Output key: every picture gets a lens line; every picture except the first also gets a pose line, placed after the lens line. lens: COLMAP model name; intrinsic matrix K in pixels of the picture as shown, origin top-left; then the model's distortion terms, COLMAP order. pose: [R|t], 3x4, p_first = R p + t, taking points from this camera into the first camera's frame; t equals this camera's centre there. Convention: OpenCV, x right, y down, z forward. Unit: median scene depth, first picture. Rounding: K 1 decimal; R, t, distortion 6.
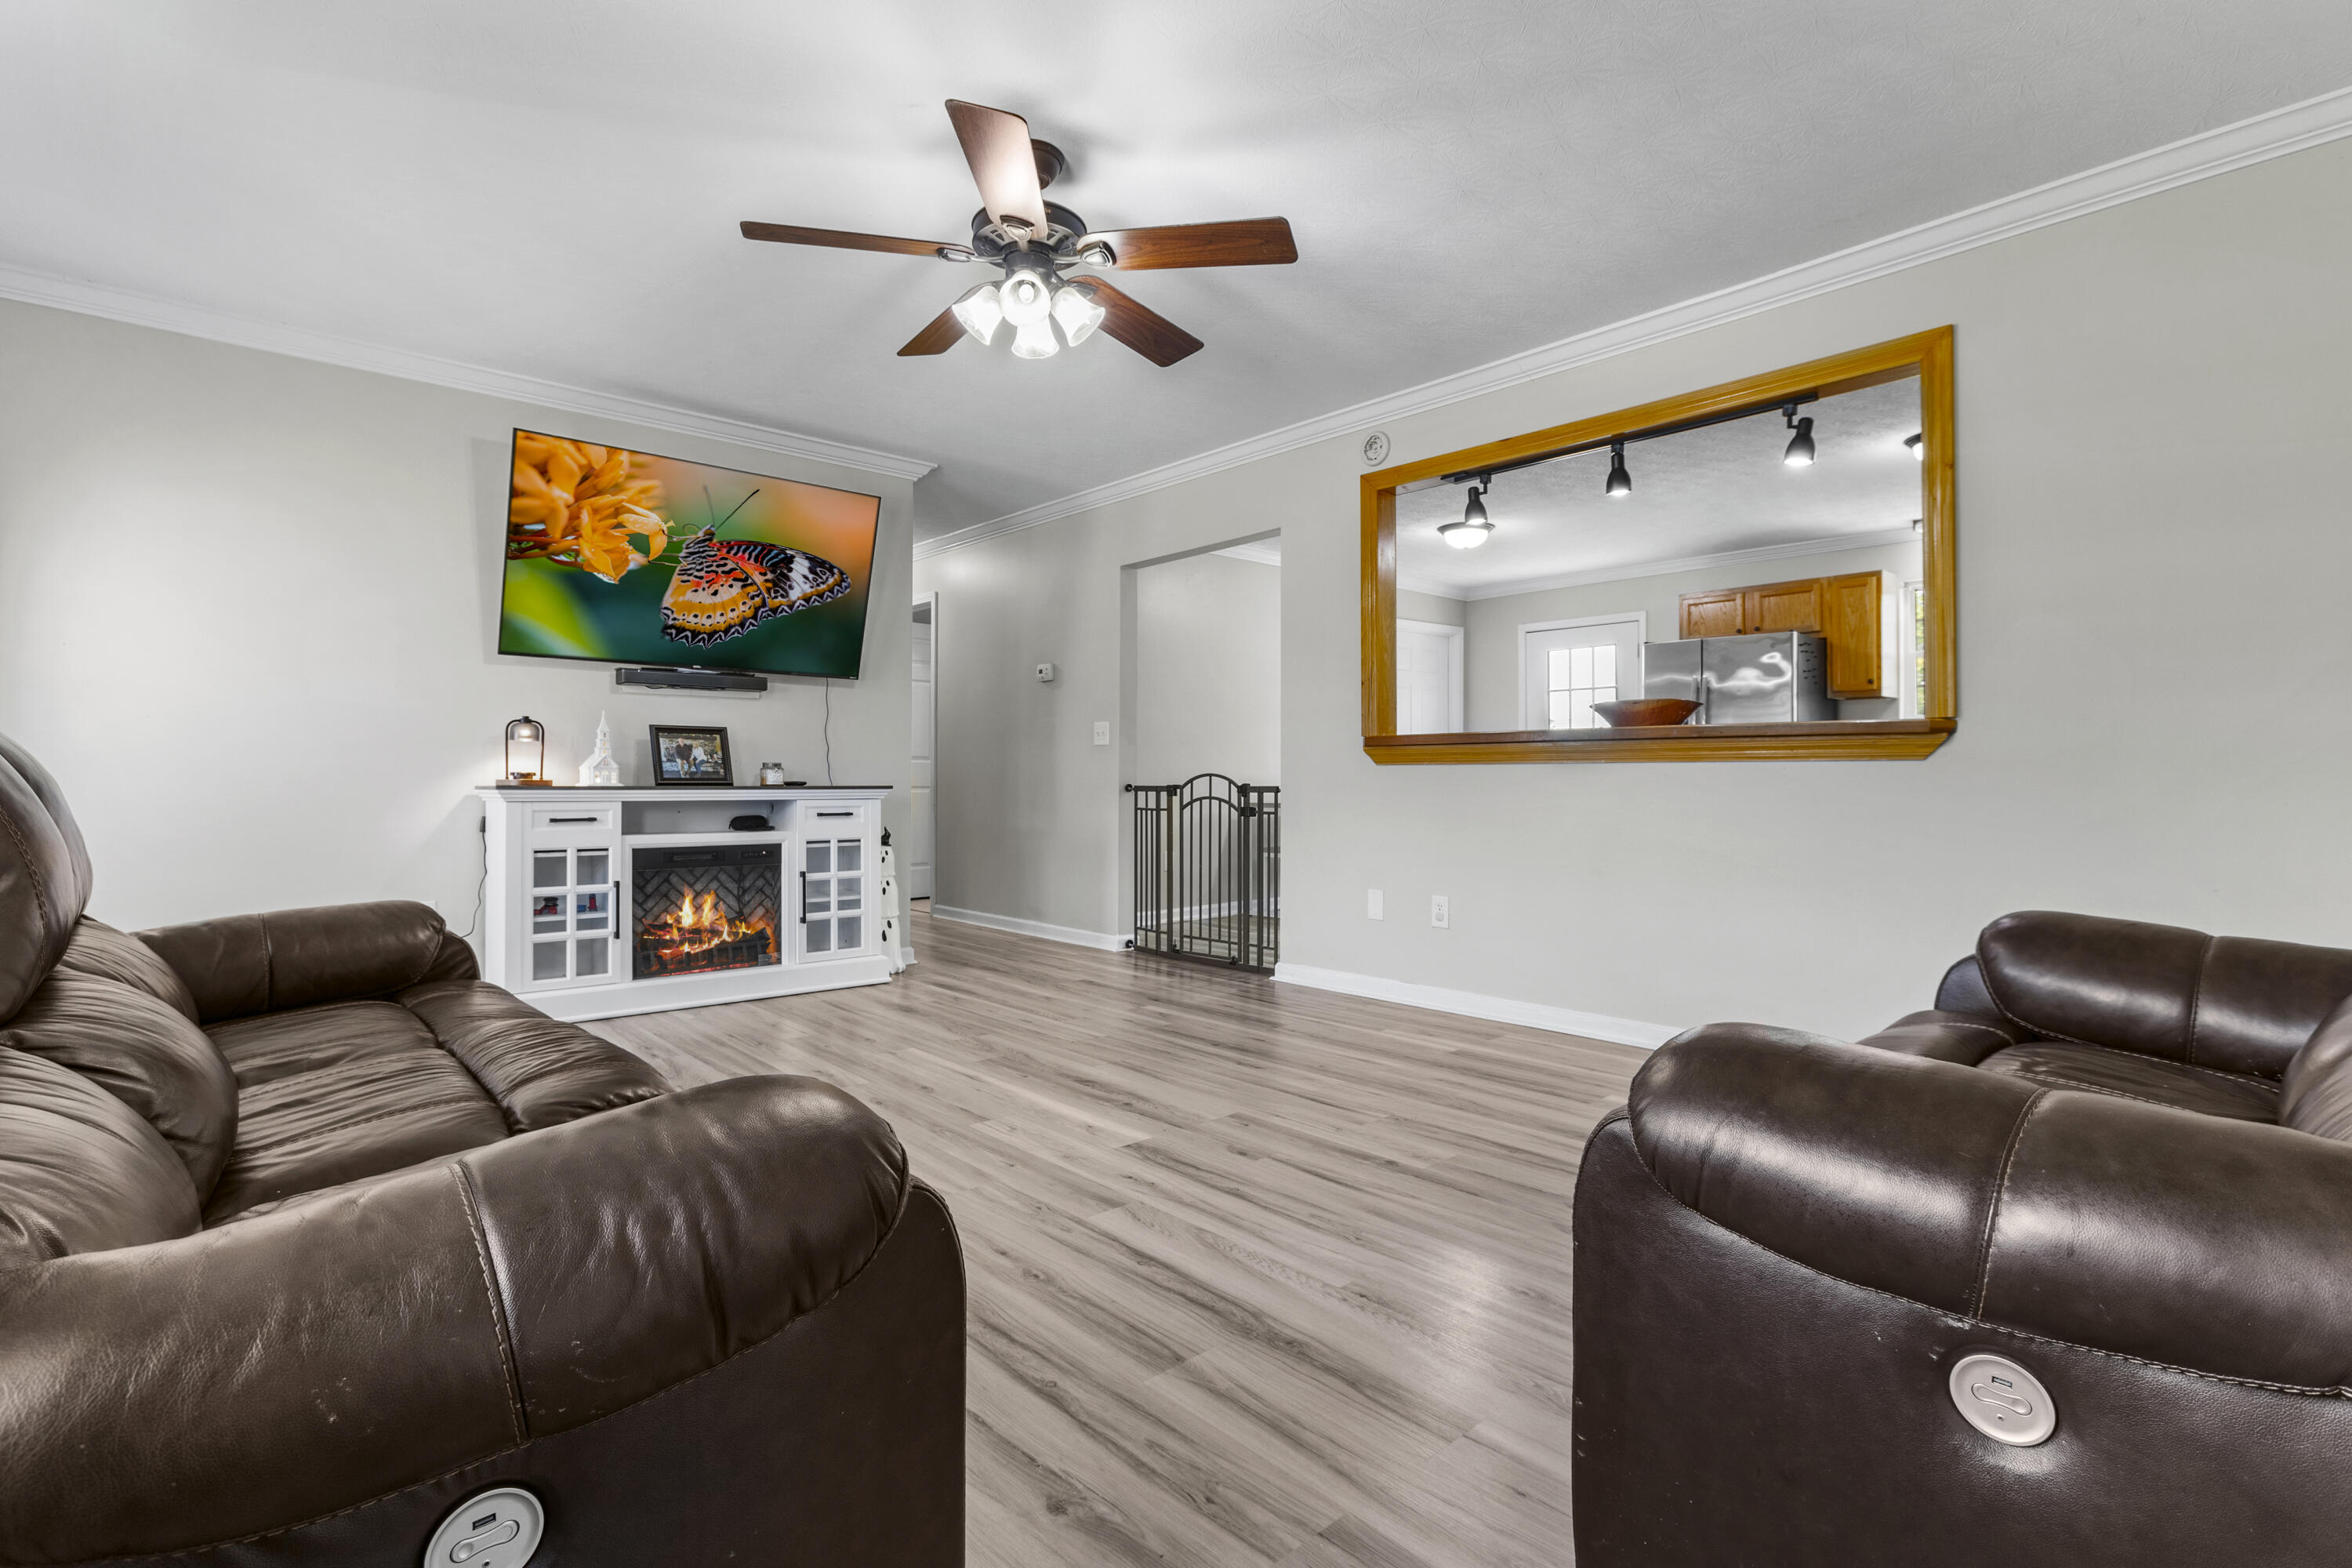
lens RADIAL K [[1063.7, 0, 1185.5], [0, 1063.7, 777.2], [0, 0, 1]] dist [-0.035601, 0.019772]
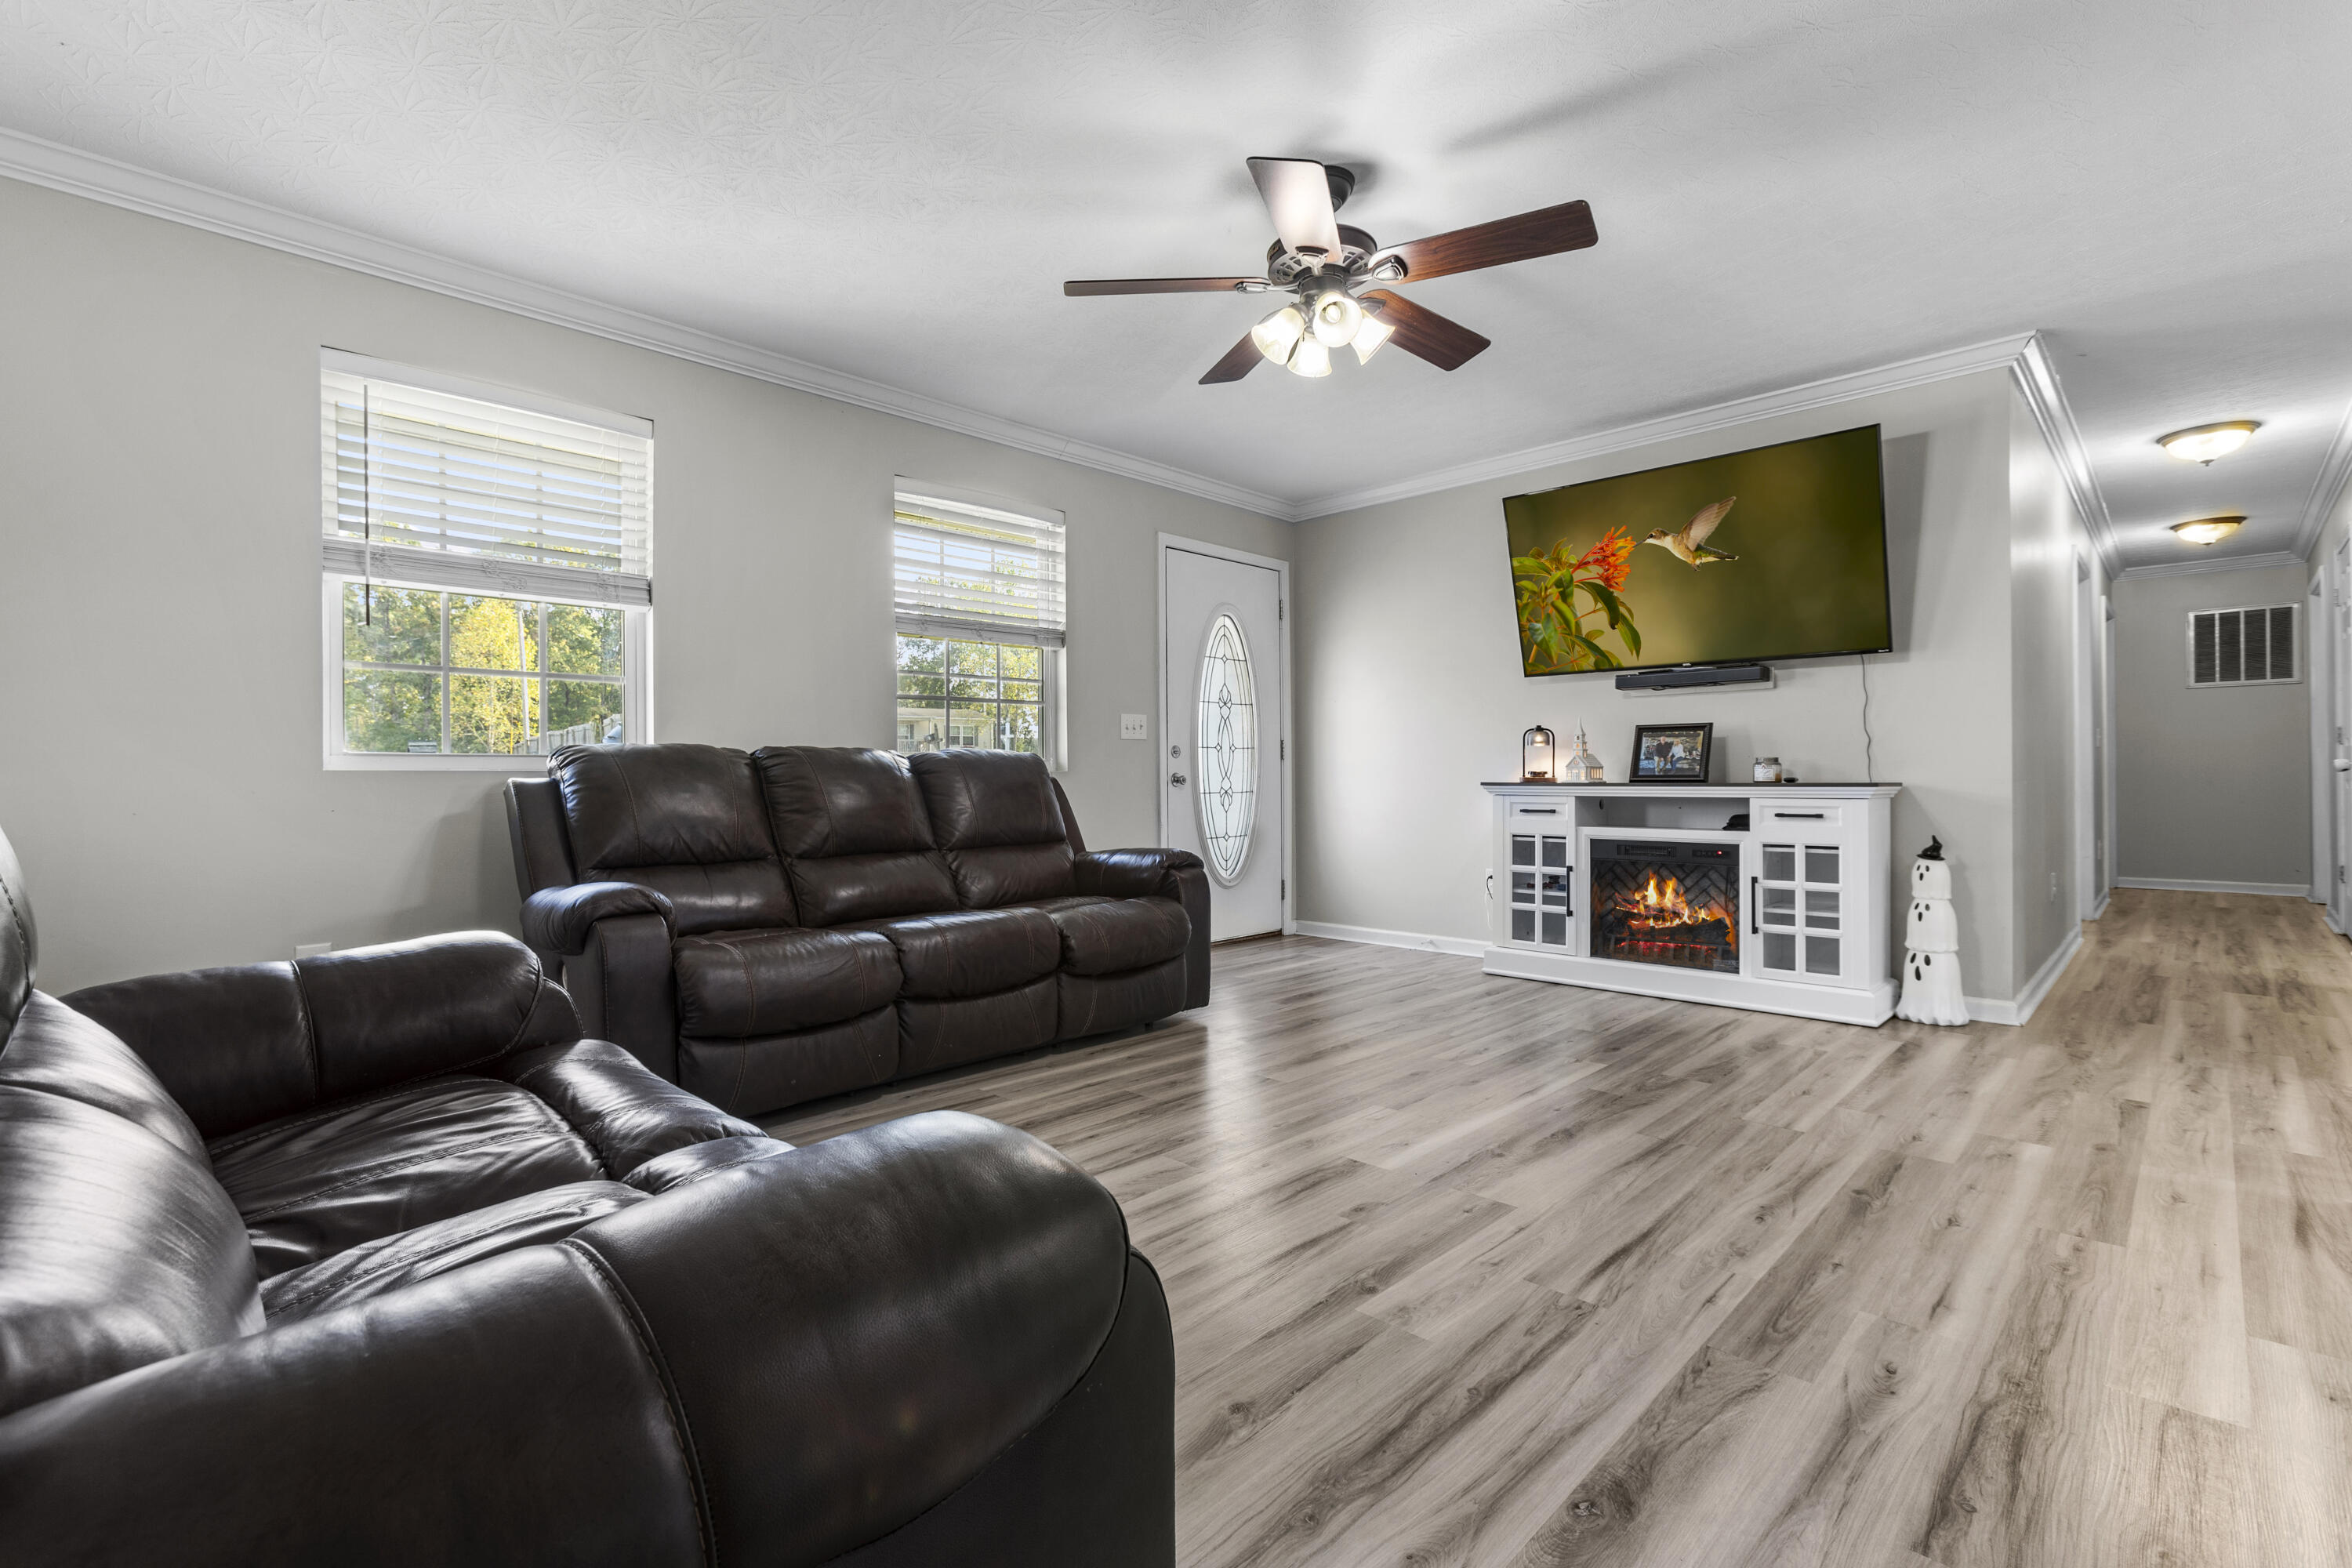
lens RADIAL K [[1063.7, 0, 1185.5], [0, 1063.7, 777.2], [0, 0, 1]] dist [-0.035601, 0.019772]
pose [[0.056125, -0.004857, -0.998412, 0.515209], [0.006809, 0.999967, -0.004482, 0.004297], [0.998401, -0.006546, 0.056157, 0.462959]]
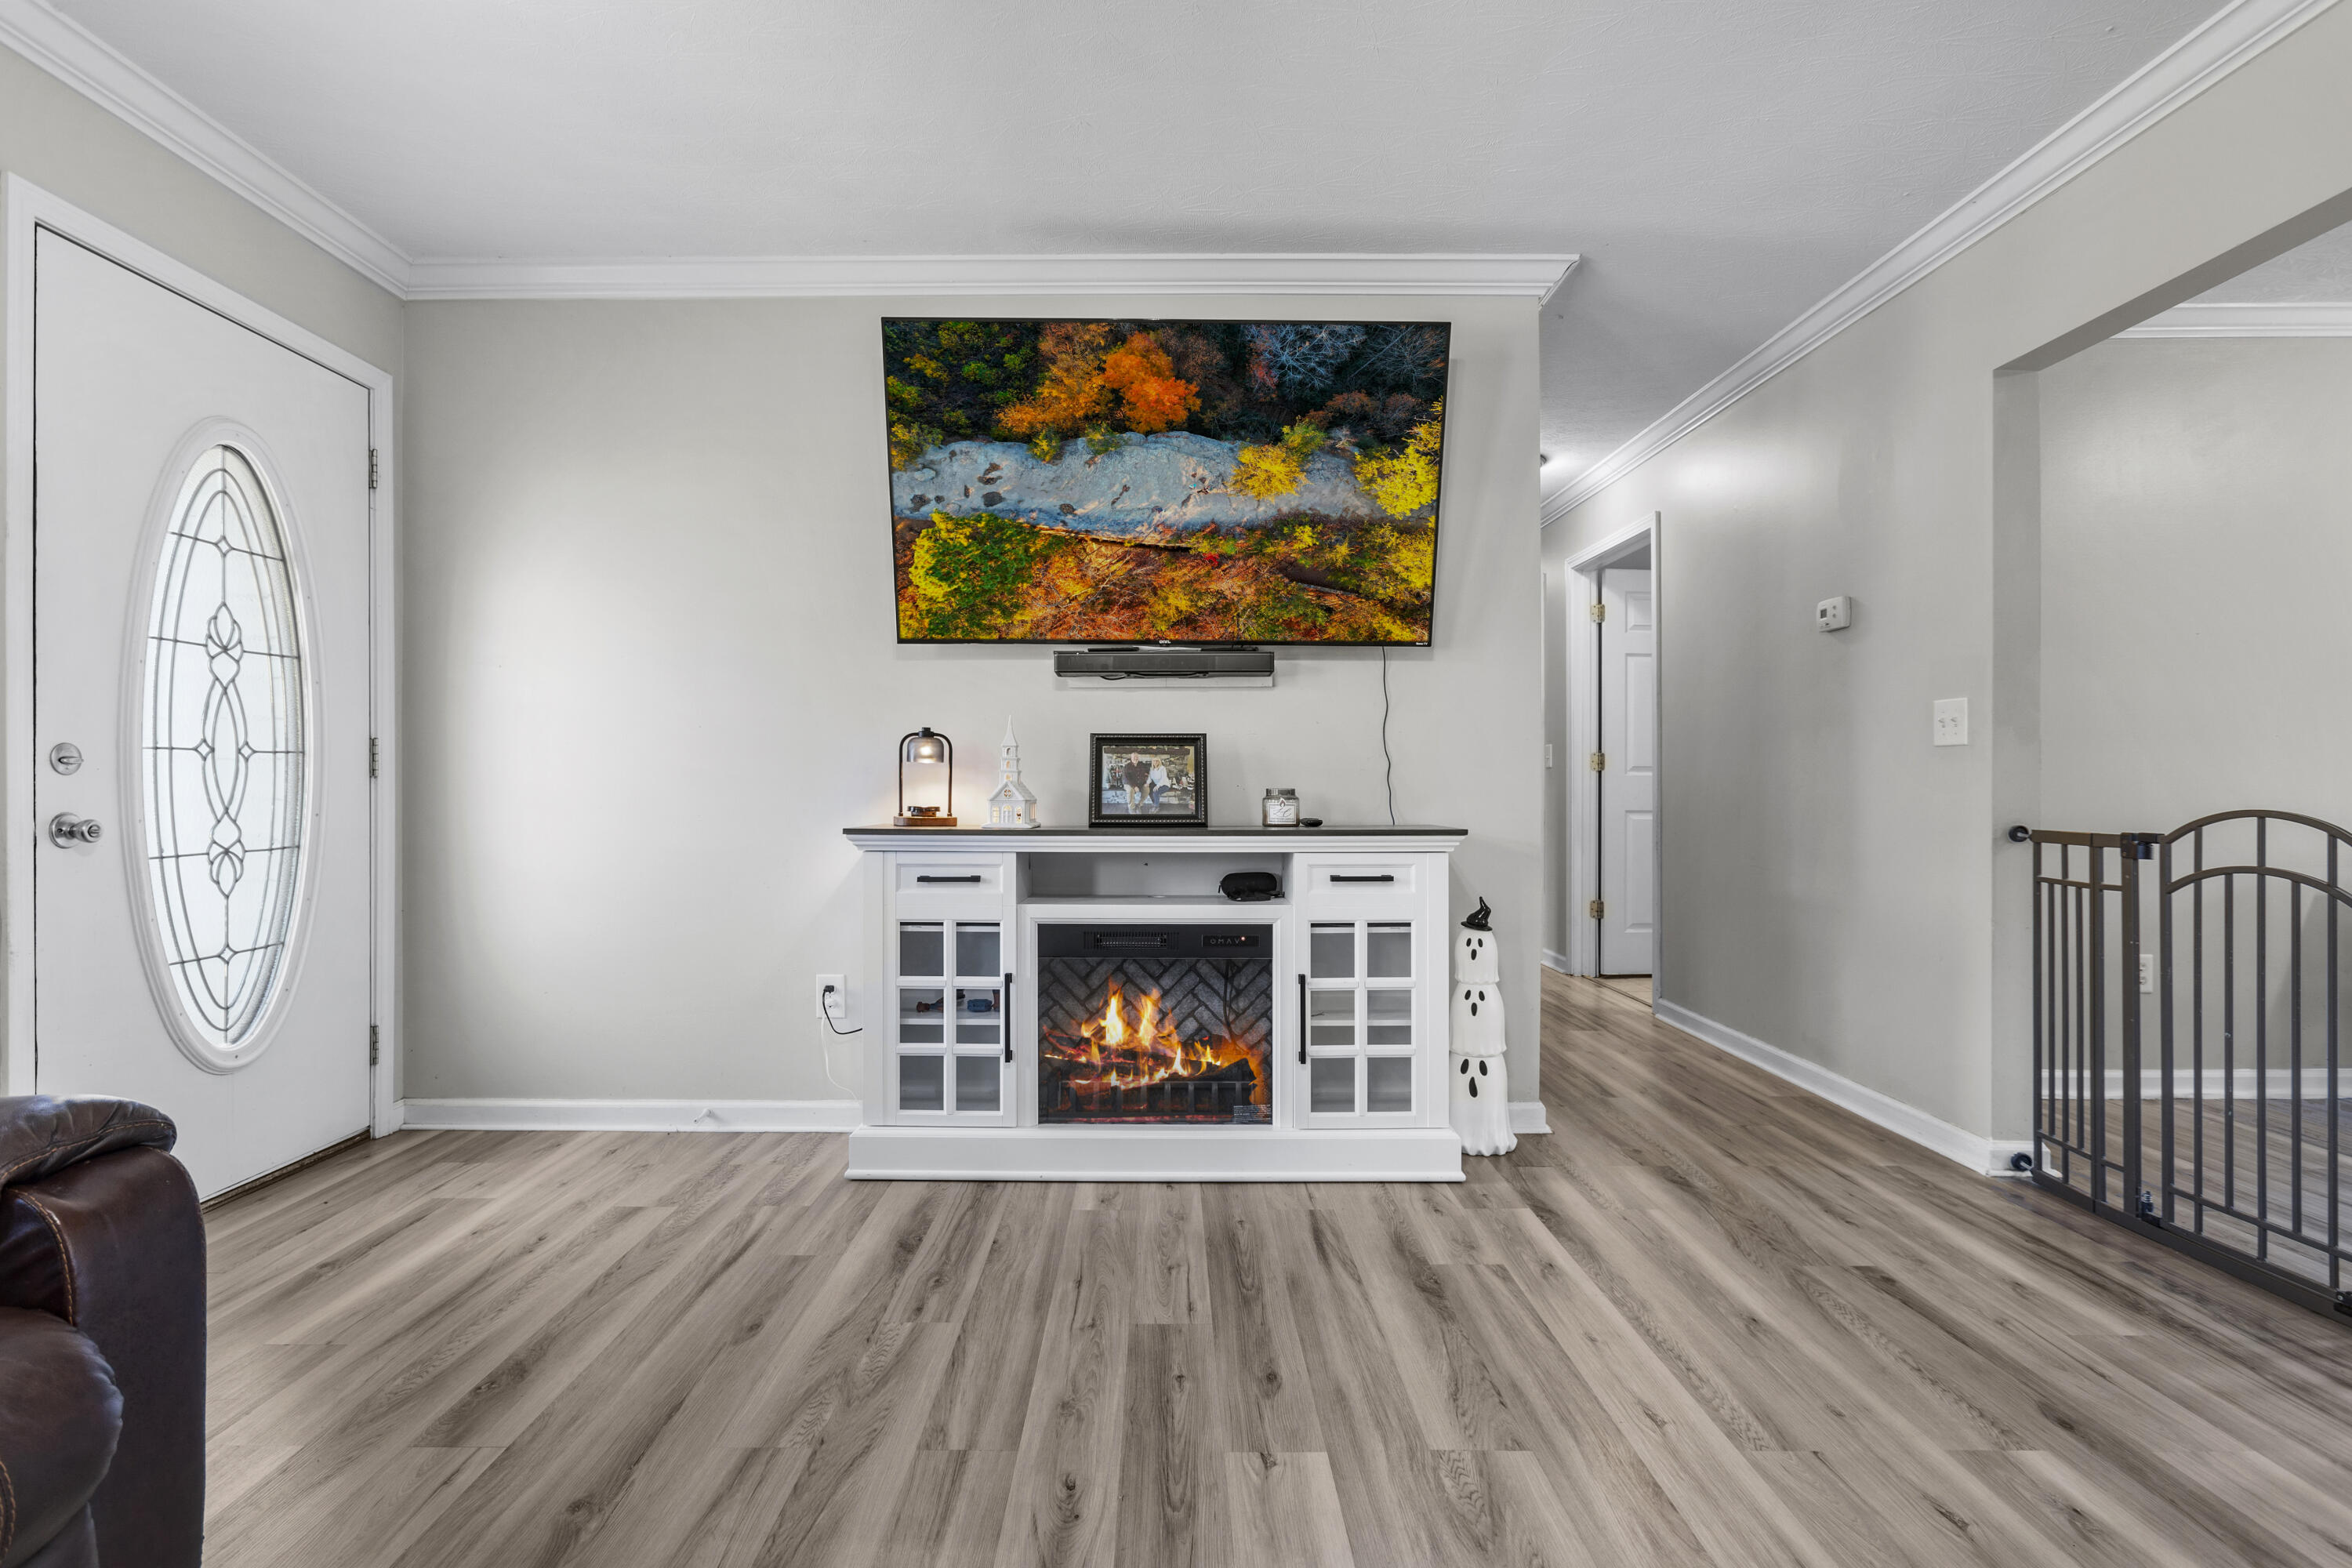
lens RADIAL K [[1117.1, 0, 1159.4], [0, 1117.1, 782.0], [0, 0, 1]] dist [-0.020555, 0.009203]
pose [[0.730528, -0.003912, -0.682871, 0.005025], [0.002674, 0.999992, -0.002869, -0.016601], [0.682877, 0.000270, 0.730533, 0.493073]]
